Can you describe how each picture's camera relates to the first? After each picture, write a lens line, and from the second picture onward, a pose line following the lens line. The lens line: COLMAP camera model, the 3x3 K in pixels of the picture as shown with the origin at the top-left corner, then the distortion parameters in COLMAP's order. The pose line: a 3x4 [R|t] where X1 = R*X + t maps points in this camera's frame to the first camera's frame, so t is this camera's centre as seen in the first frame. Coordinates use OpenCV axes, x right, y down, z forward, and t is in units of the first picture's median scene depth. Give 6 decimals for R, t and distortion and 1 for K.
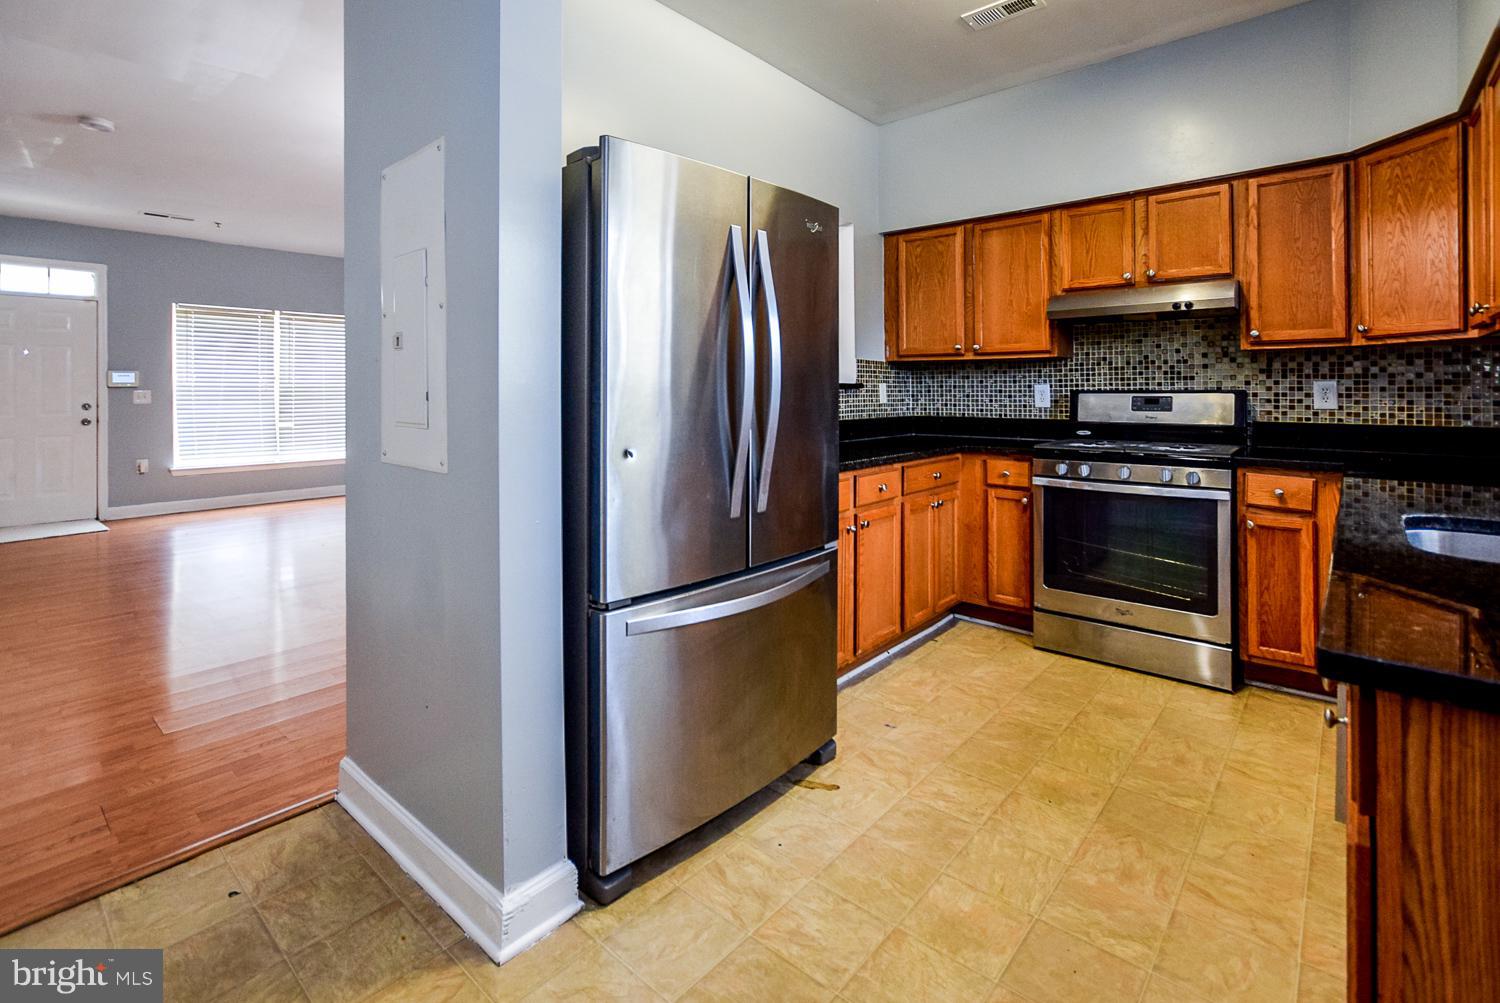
lens RADIAL K [[692.7, 0, 745.9], [0, 692.7, 377.3], [0, 0, 1]] dist [-0.011398, -0.001402]
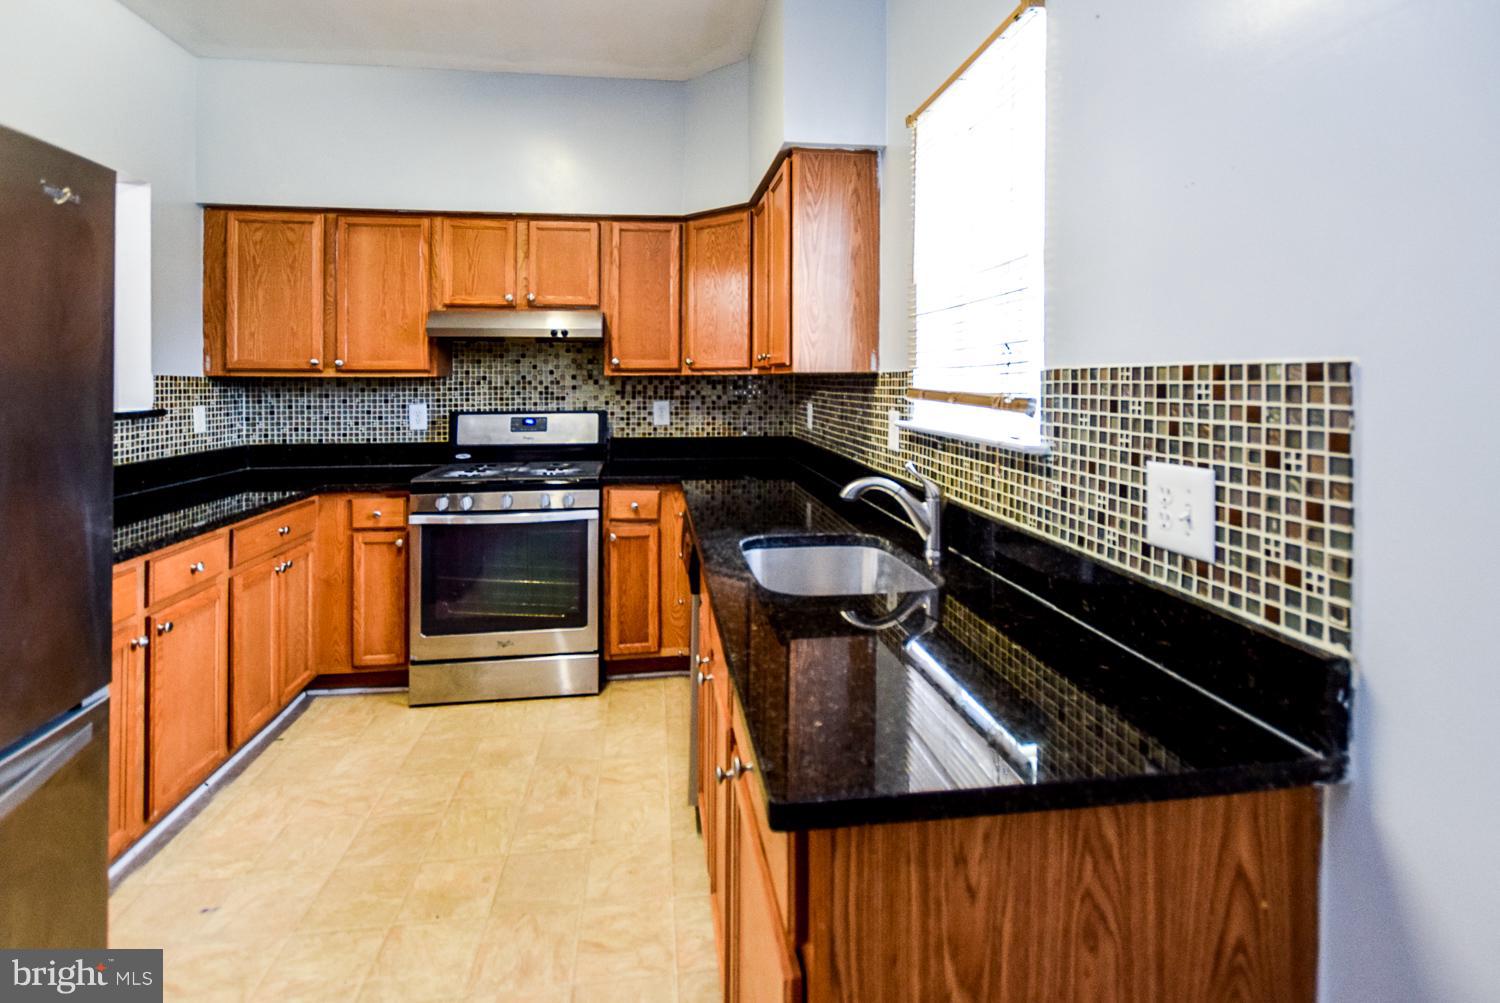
lens RADIAL K [[692.7, 0, 756.0], [0, 692.7, 373.6], [0, 0, 1]] dist [-0.011398, -0.001402]
pose [[0.641592, 0.008164, 0.767002, 0.021668], [-0.013967, 0.999902, 0.001041, -0.046975], [-0.766919, -0.011381, 0.641644, 0.098240]]
